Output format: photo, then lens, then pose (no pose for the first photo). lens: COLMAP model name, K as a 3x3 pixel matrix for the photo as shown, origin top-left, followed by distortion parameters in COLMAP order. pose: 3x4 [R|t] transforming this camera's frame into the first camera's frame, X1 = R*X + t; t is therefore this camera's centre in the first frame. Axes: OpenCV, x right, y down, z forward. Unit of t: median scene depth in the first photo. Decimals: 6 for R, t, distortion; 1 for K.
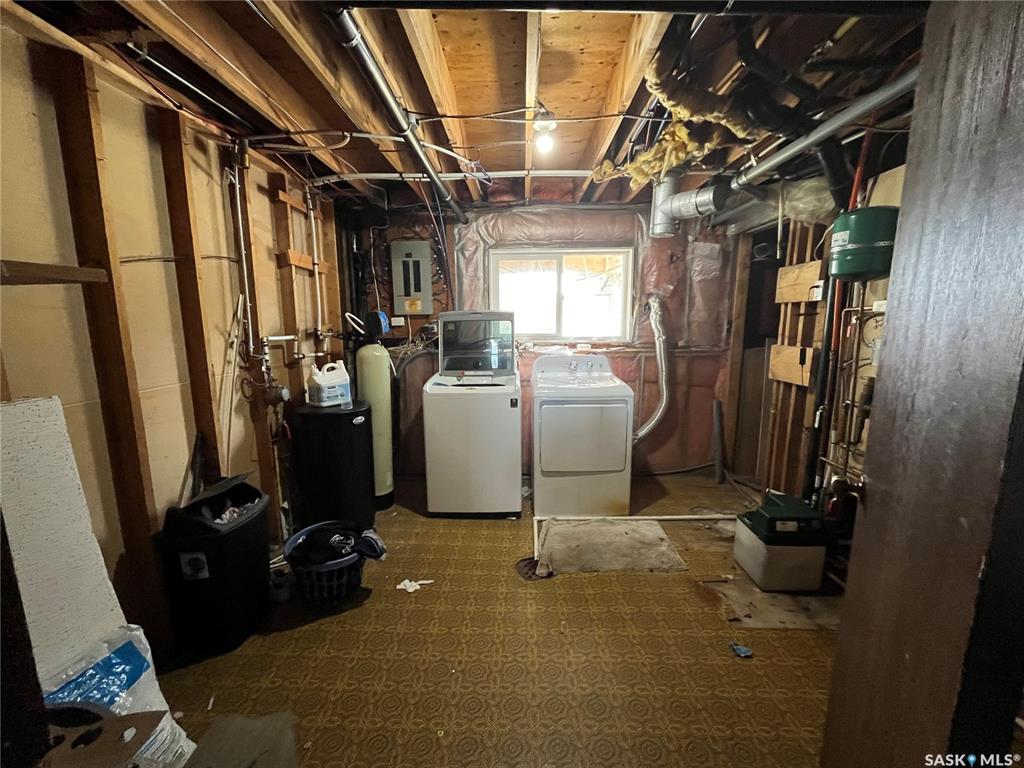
lens RADIAL K [[412.1, 0, 513.1], [0, 412.1, 381.8], [0, 0, 1]] dist [-0.009597, -0.000133]
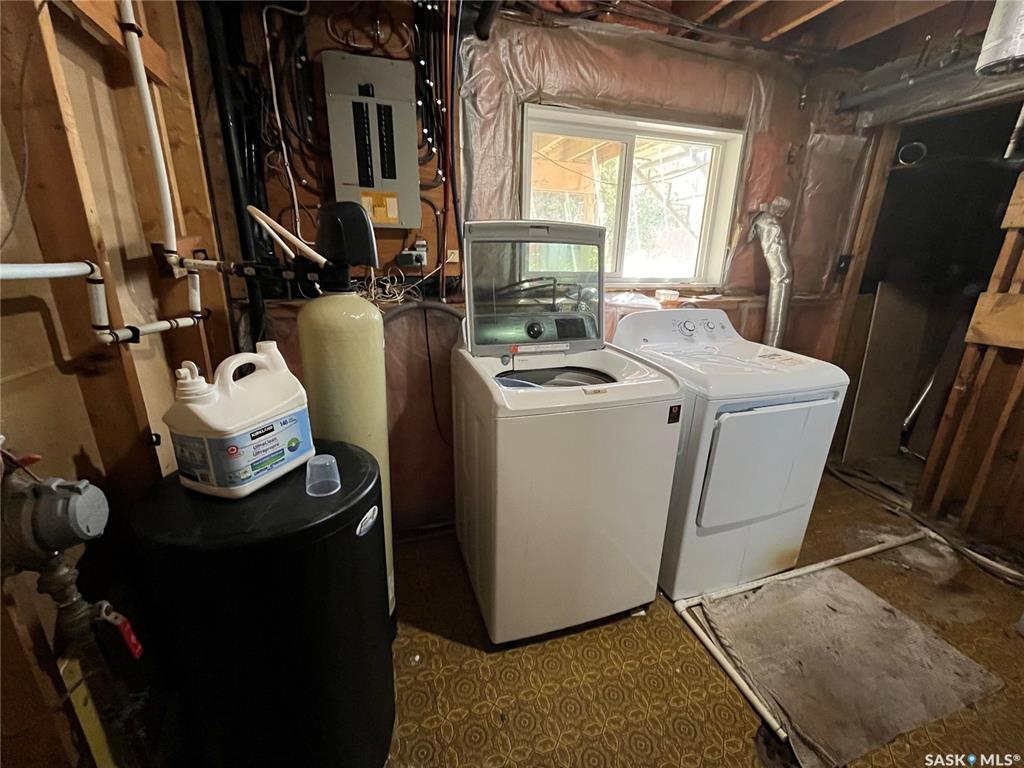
lens RADIAL K [[412.1, 0, 512.7], [0, 412.1, 386.0], [0, 0, 1]] dist [-0.009597, -0.000133]
pose [[0.949173, -0.071362, 0.306558, -0.307647], [0.026300, 0.988535, 0.148684, -0.056154], [-0.313654, -0.133065, 0.940168, 0.564424]]
